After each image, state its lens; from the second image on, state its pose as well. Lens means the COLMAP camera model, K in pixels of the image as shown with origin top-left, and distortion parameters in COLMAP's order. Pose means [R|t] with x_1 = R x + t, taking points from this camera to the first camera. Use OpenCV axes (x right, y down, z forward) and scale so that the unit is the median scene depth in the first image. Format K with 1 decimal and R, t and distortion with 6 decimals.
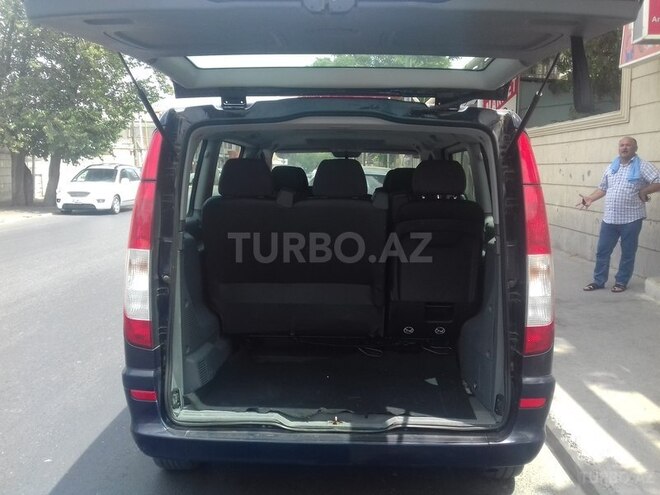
lens RADIAL K [[582.8, 0, 330.1], [0, 582.8, 274.1], [0, 0, 1]] dist [0.069321, -0.015712]
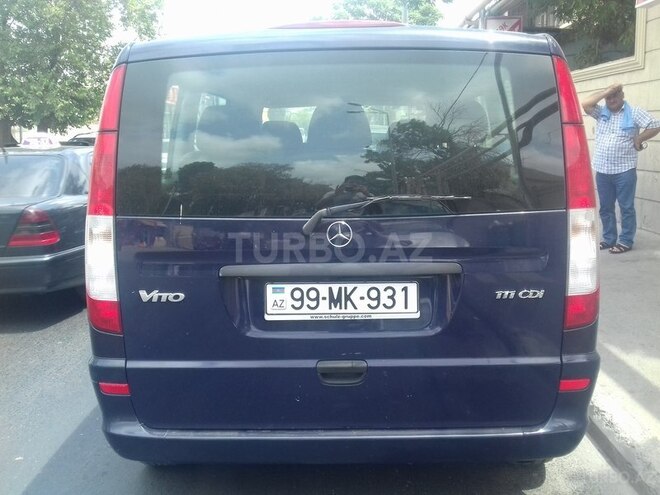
lens RADIAL K [[582.8, 0, 330.1], [0, 582.8, 274.1], [0, 0, 1]] dist [0.069321, -0.015712]
pose [[0.999612, -0.027825, 0.001130, -0.003013], [0.027715, 0.997971, 0.057326, 0.001048], [-0.002722, -0.057273, 0.998355, 0.129163]]
